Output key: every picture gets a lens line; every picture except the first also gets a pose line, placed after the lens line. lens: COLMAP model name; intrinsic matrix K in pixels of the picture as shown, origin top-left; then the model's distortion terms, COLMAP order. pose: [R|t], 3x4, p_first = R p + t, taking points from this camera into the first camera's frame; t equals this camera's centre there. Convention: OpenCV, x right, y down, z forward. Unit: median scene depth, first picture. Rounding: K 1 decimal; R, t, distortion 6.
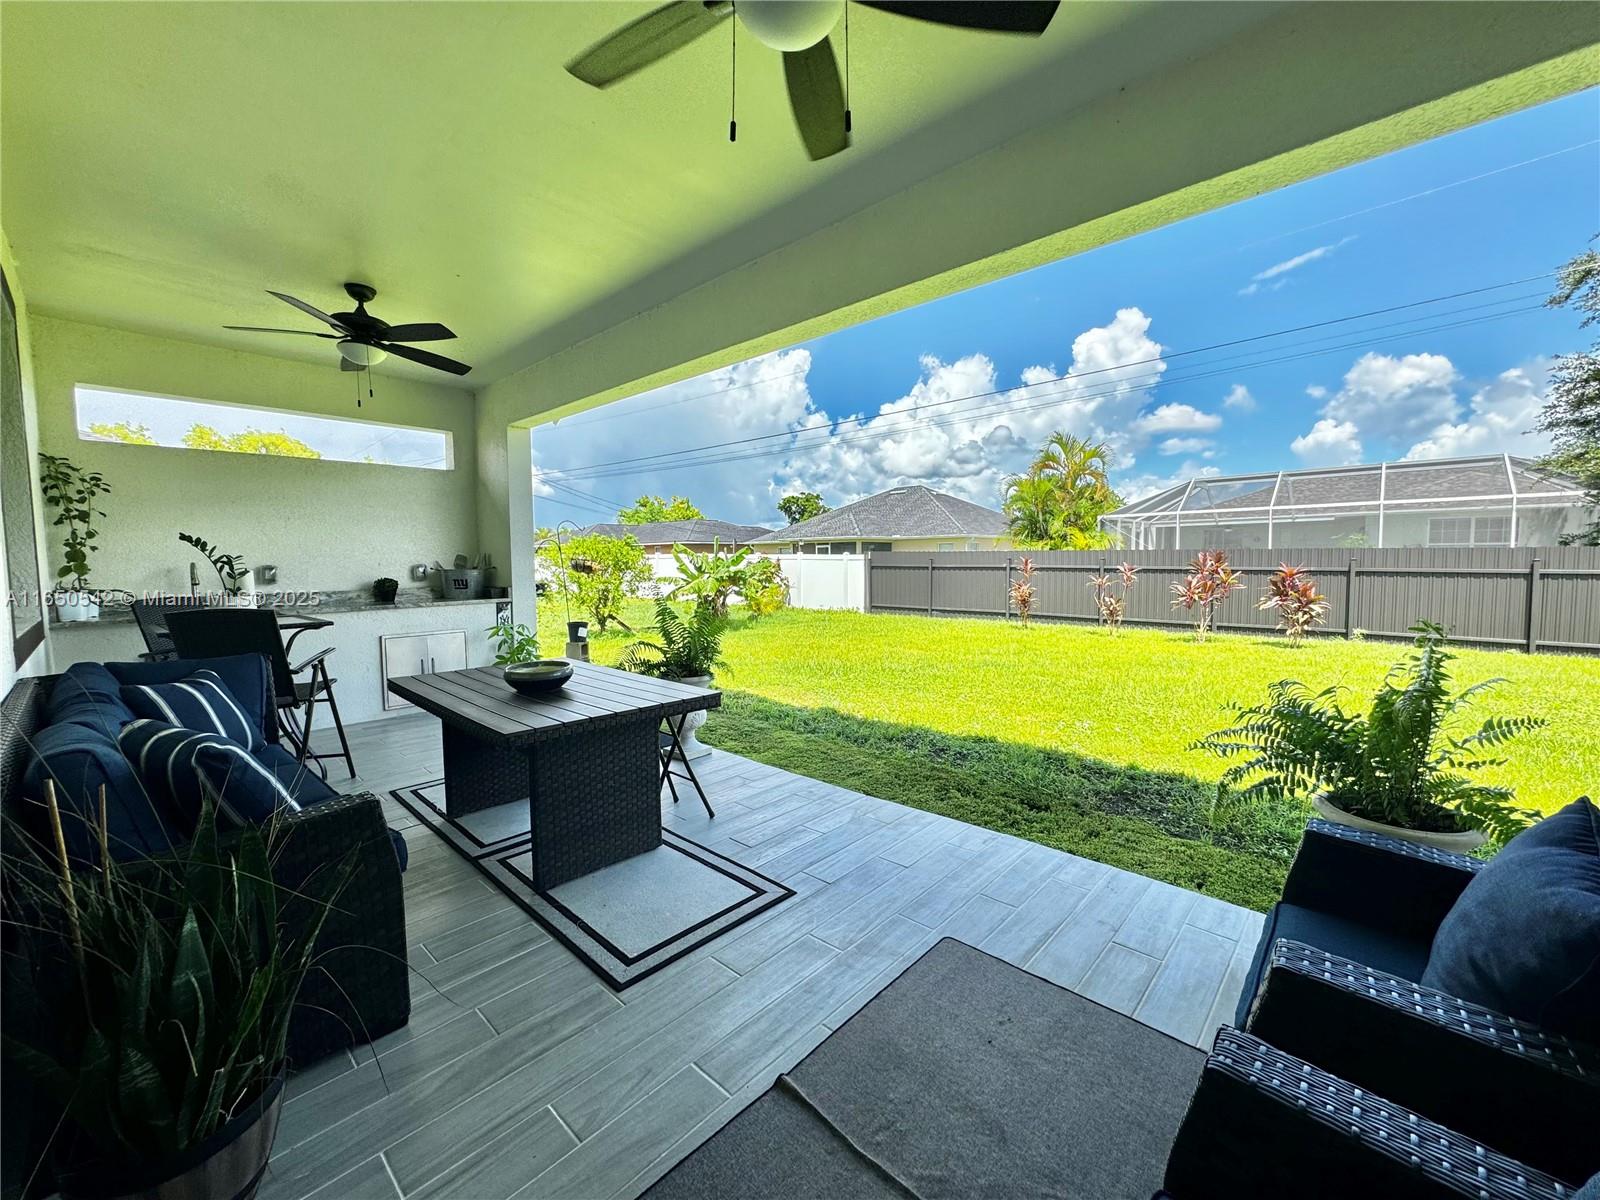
lens RADIAL K [[637.0, 0, 800.0], [0, 637.0, 600.0], [0, 0, 1]] dist [-0.001064, -0.000120]
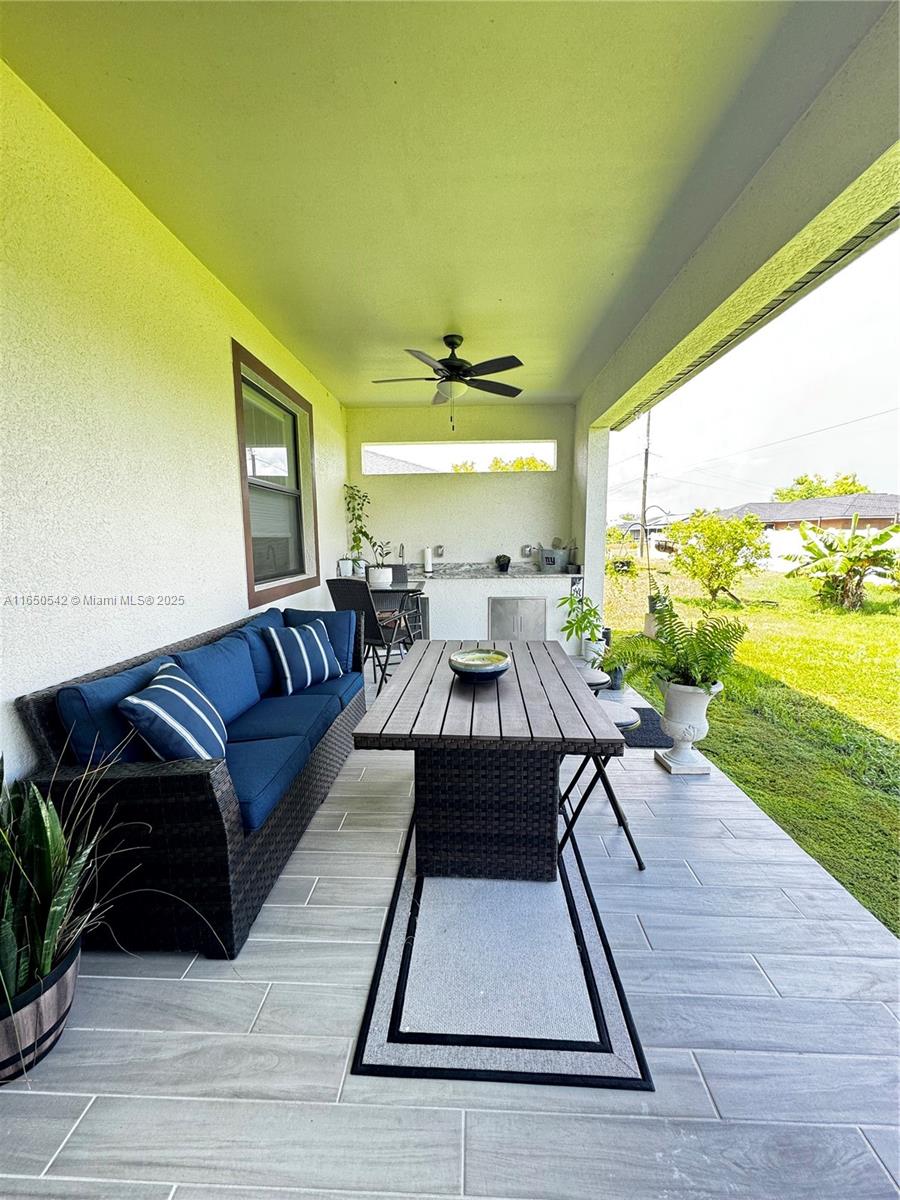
lens RADIAL K [[474.2, 0, 451.4], [0, 474.2, 602.4], [0, 0, 1]] dist [-0.000567, -0.000146]
pose [[0.644121, 0.109734, -0.757011, 0.073527], [-0.047917, 0.993501, 0.103243, -0.031897], [0.763421, -0.030227, 0.645194, 0.233472]]
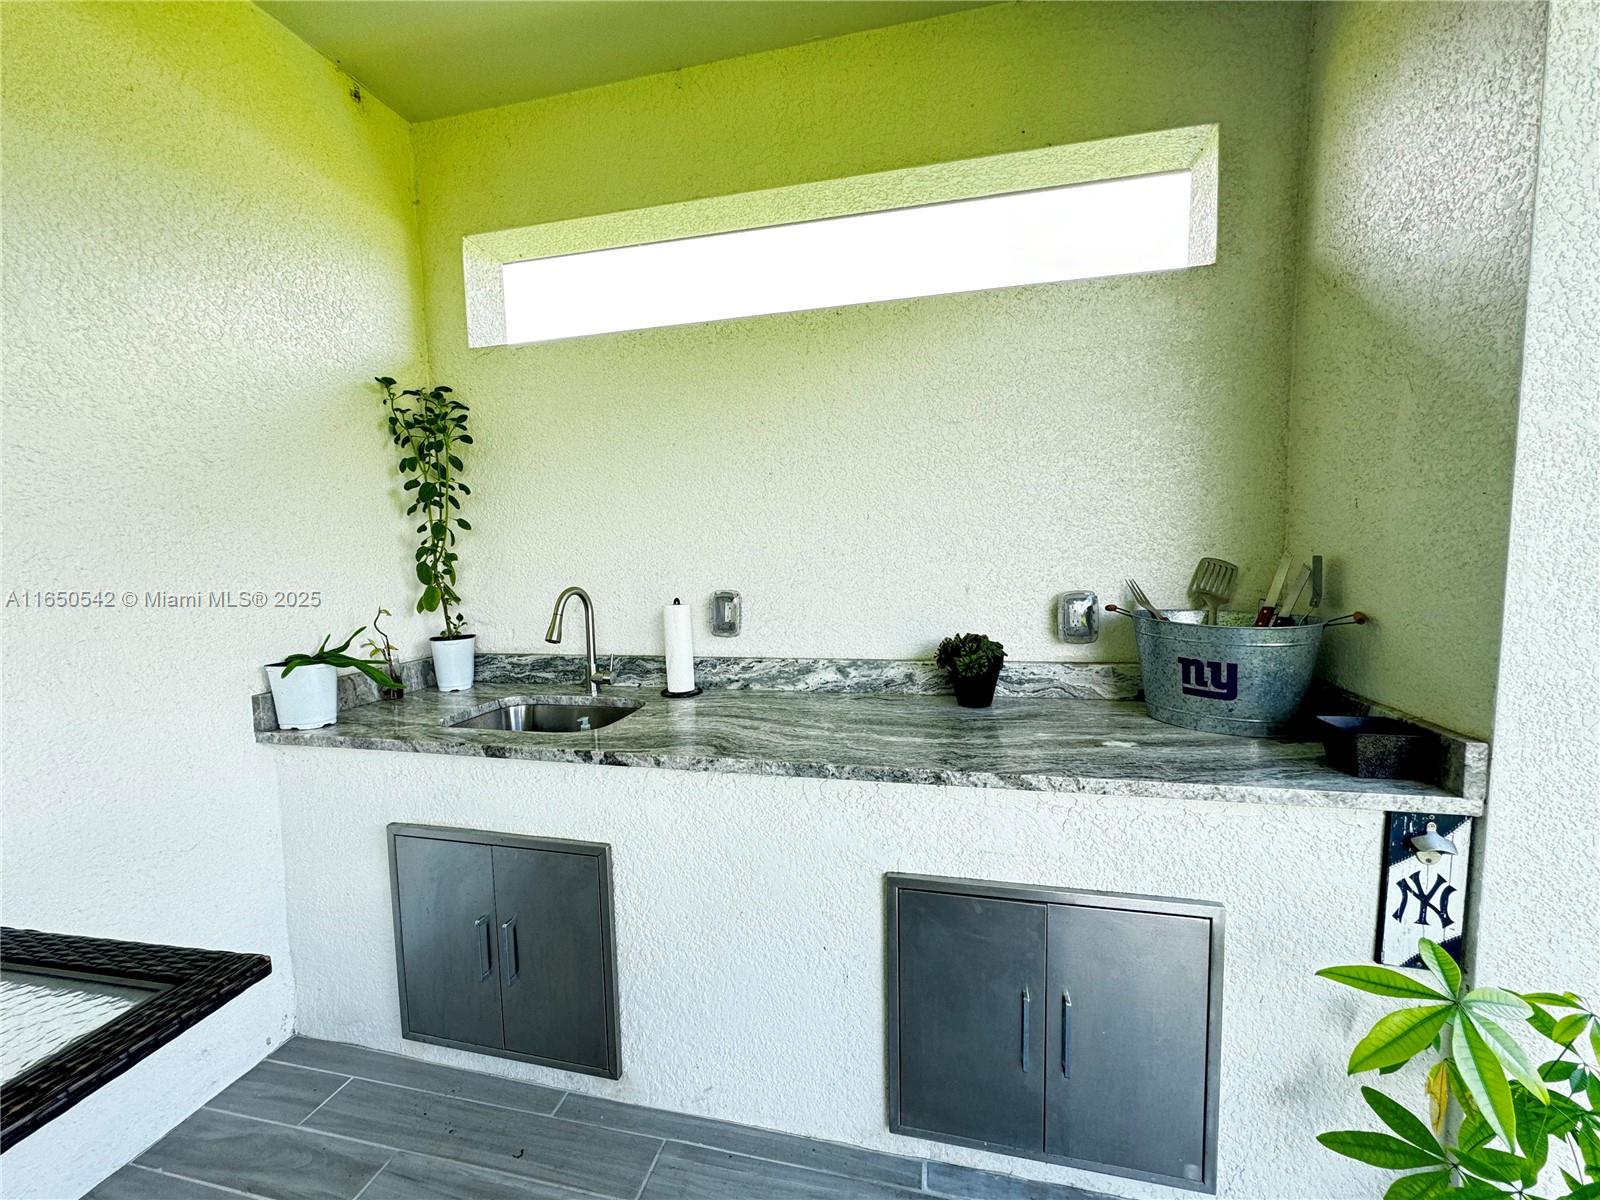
lens RADIAL K [[637.6, 0, 794.5], [0, 637.6, 585.2], [0, 0, 1]] dist [0.000031, 0.000188]
pose [[0.483195, 0.069234, -0.872771, -0.398965], [-0.037411, 0.997591, 0.058424, -0.074319], [0.874713, 0.004421, 0.484621, 0.741925]]
